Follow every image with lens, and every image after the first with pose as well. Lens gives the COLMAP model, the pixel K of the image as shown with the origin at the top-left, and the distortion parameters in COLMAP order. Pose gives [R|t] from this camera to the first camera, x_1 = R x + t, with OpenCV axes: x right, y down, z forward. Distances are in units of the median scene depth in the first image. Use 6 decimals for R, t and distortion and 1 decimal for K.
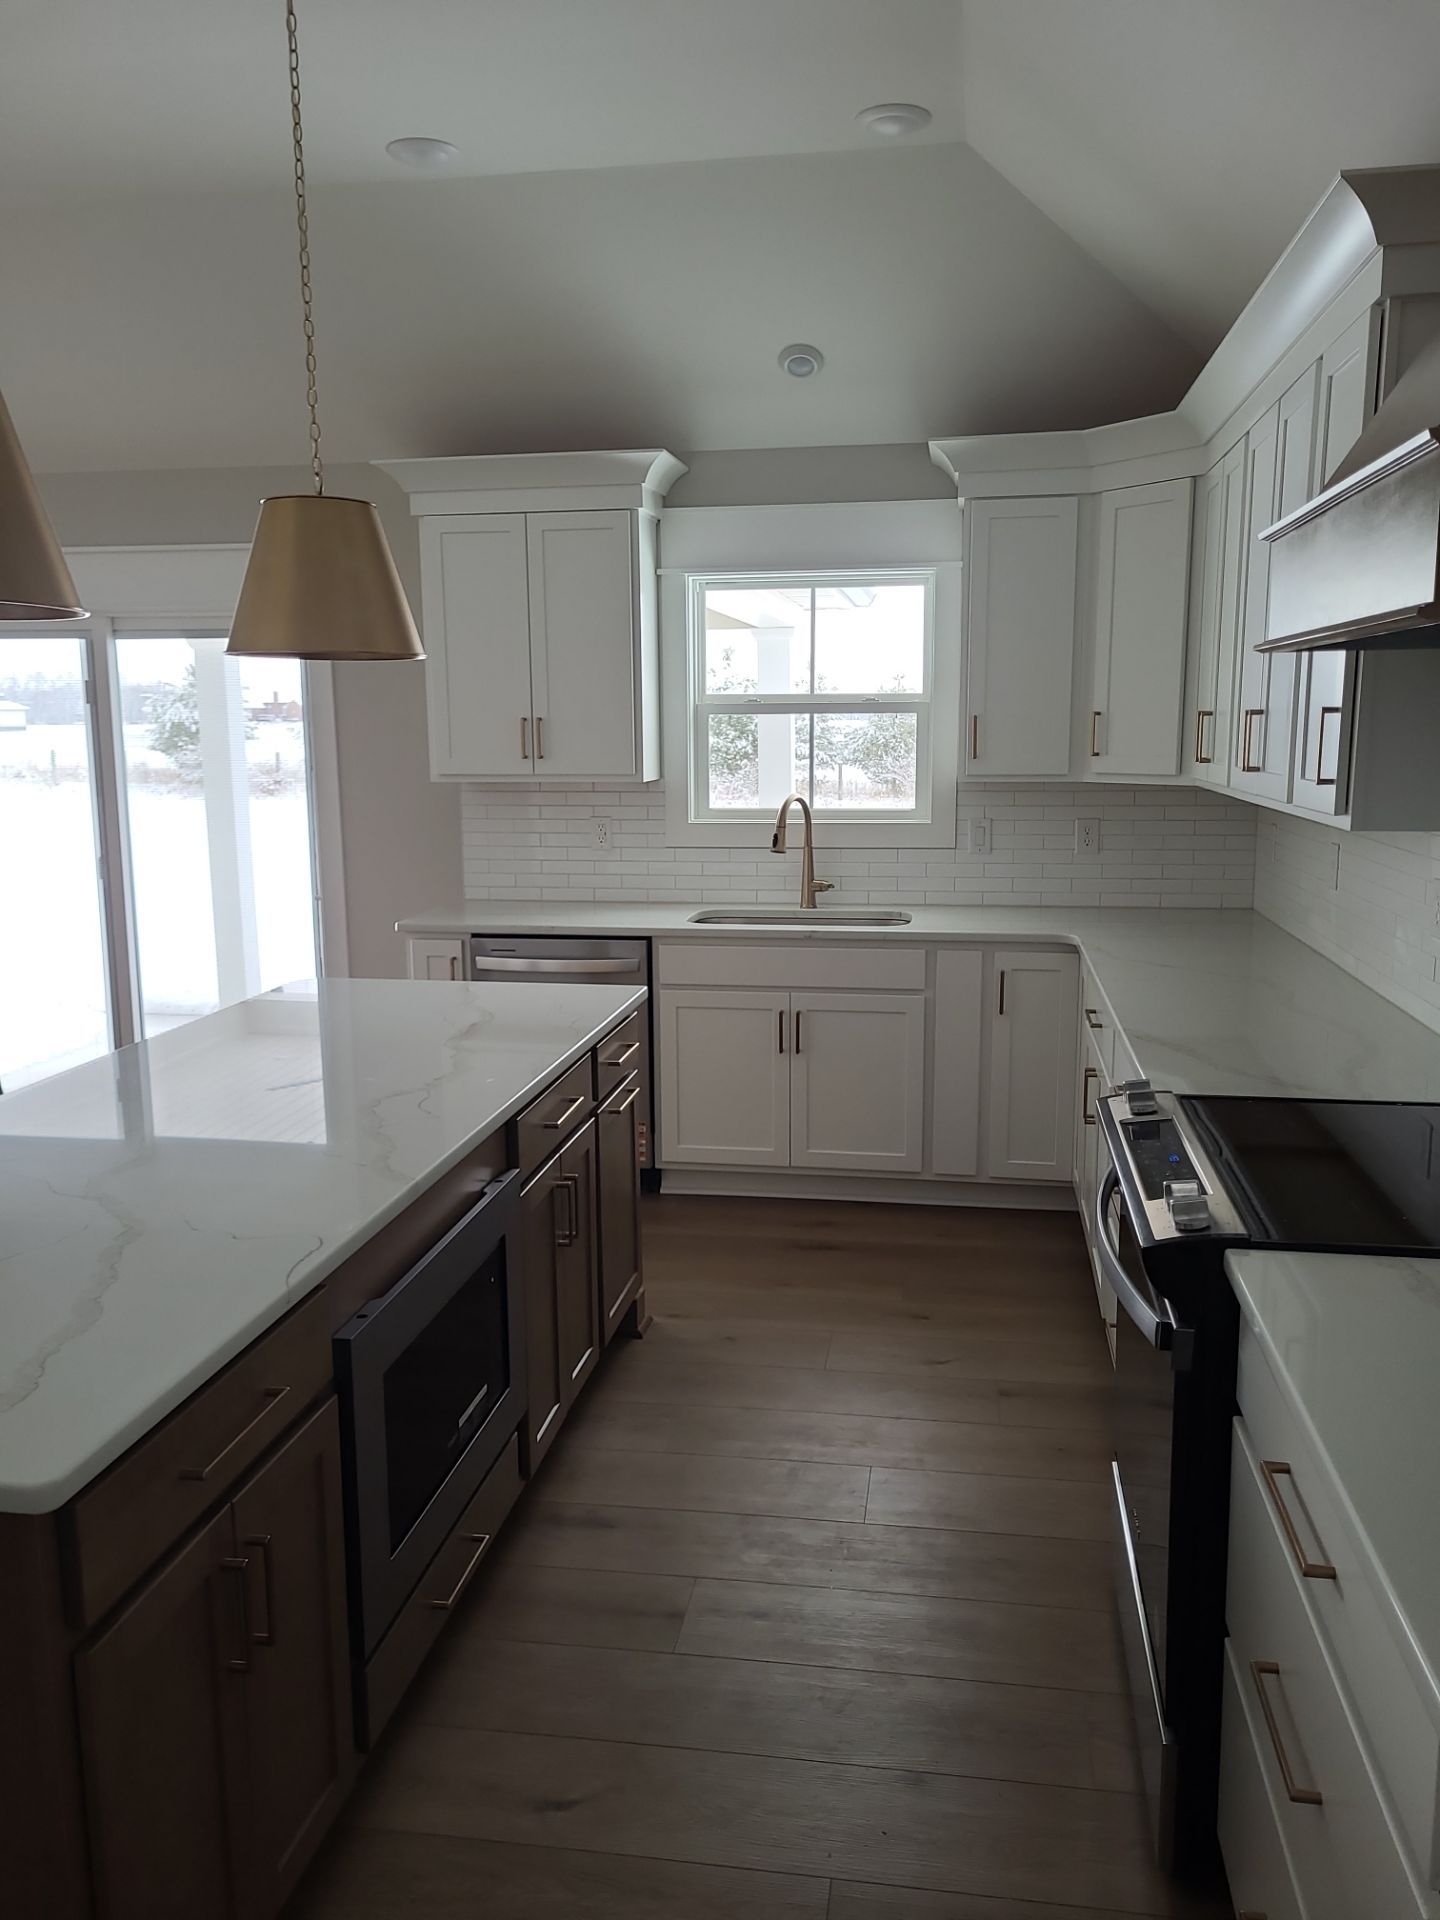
lens RADIAL K [[1425.0, 0, 728.1], [0, 1425.0, 977.7], [0, 0, 1]] dist [0.004564, -0.005477]
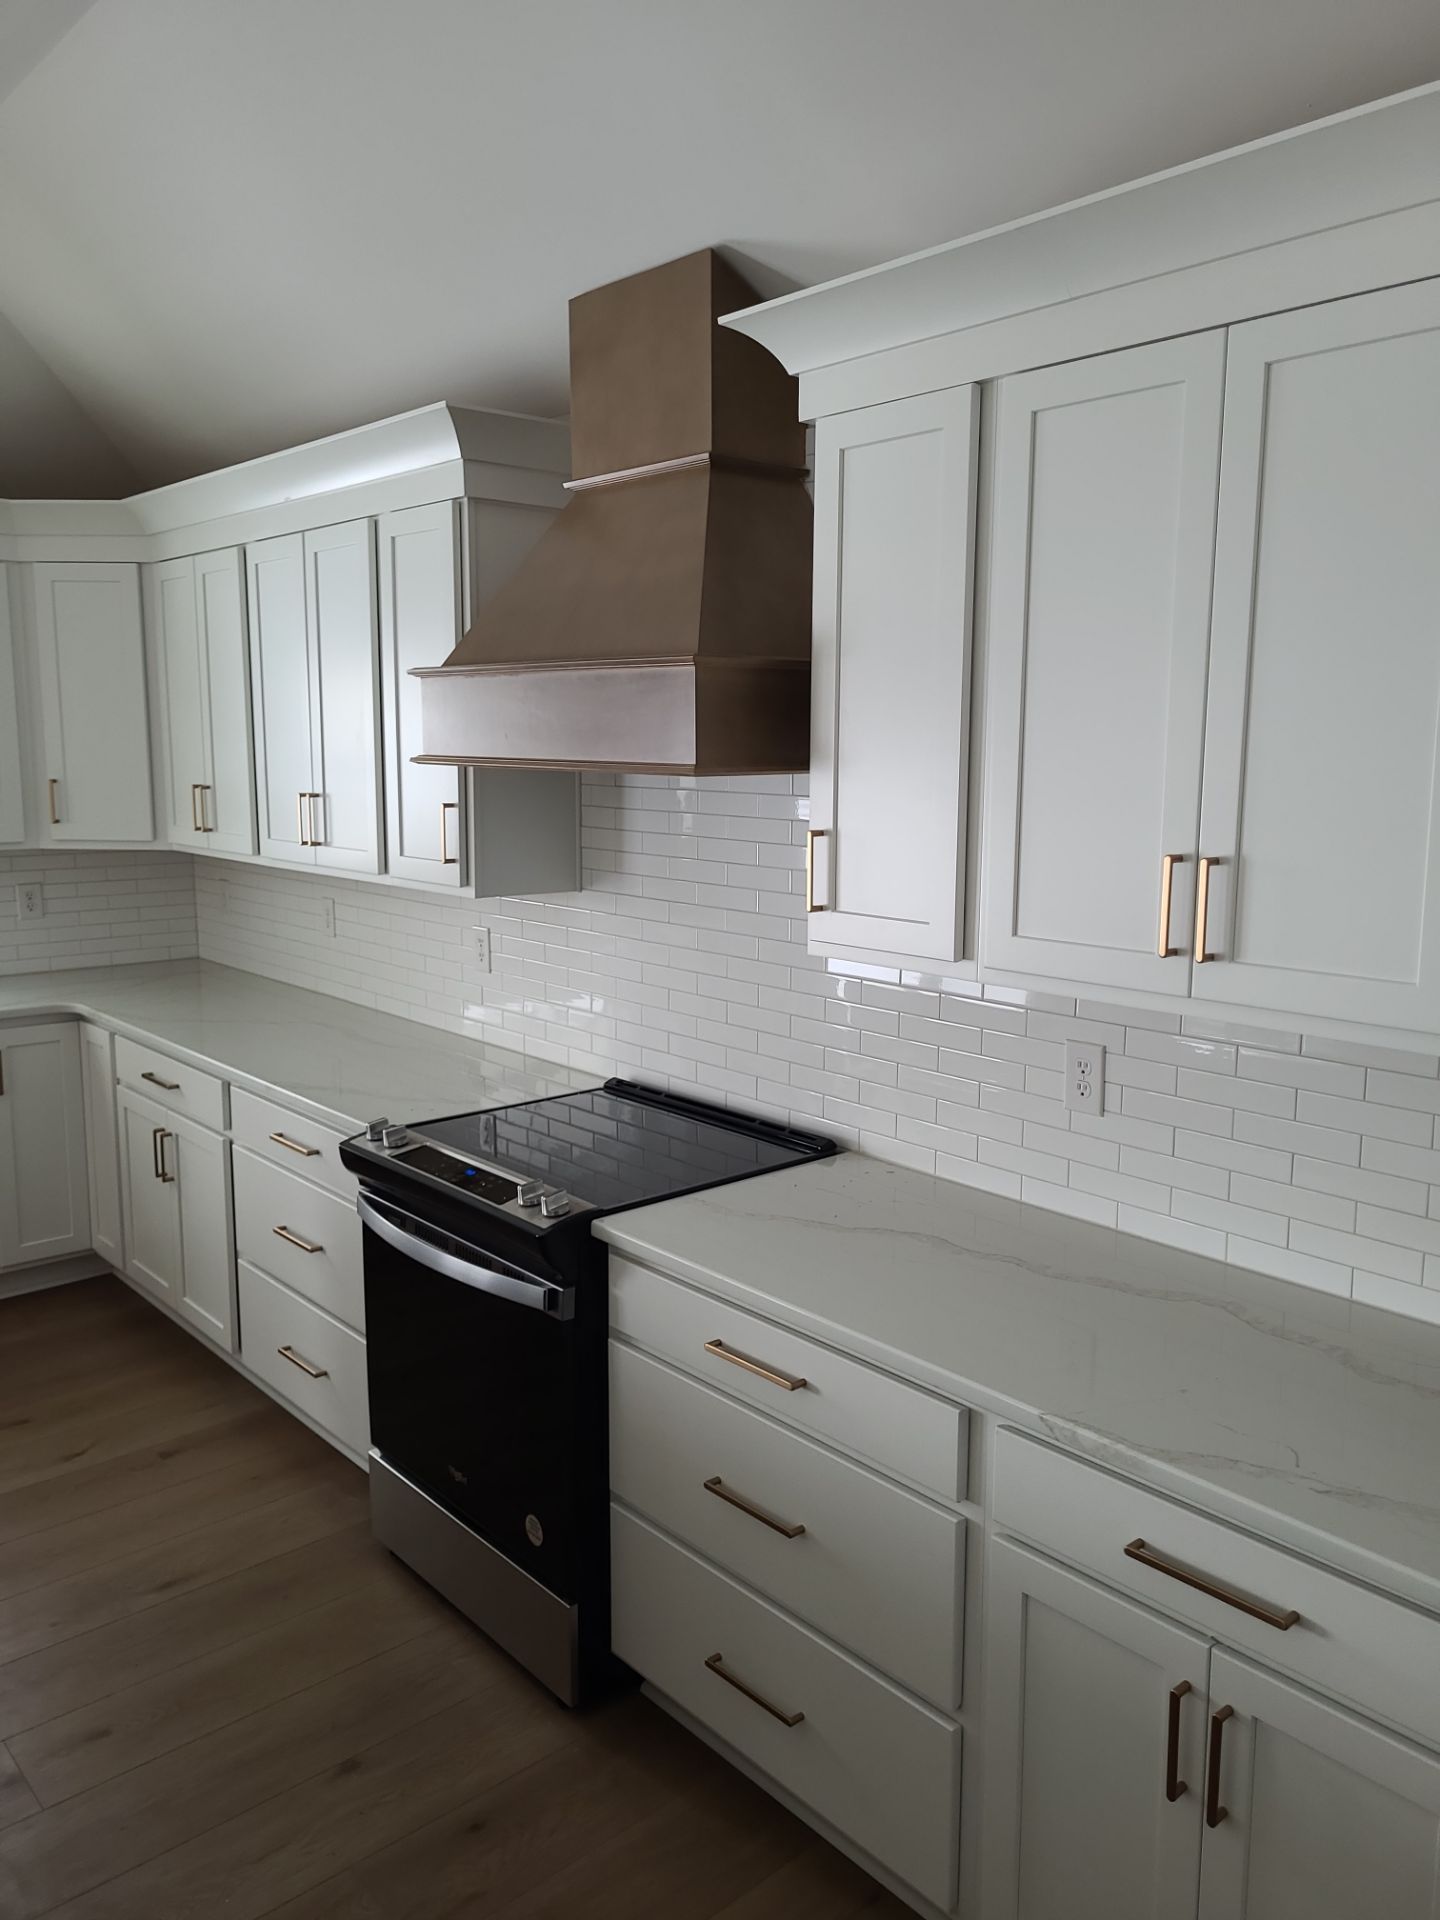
lens RADIAL K [[1456.8, 0, 721.2], [0, 1456.8, 954.1], [0, 0, 1]] dist [0.013973, -0.002395]
pose [[0.632242, -0.100653, 0.768205, -0.263109], [0.125185, 0.991768, 0.026916, -0.036084], [-0.764591, 0.079150, 0.639638, -0.006637]]
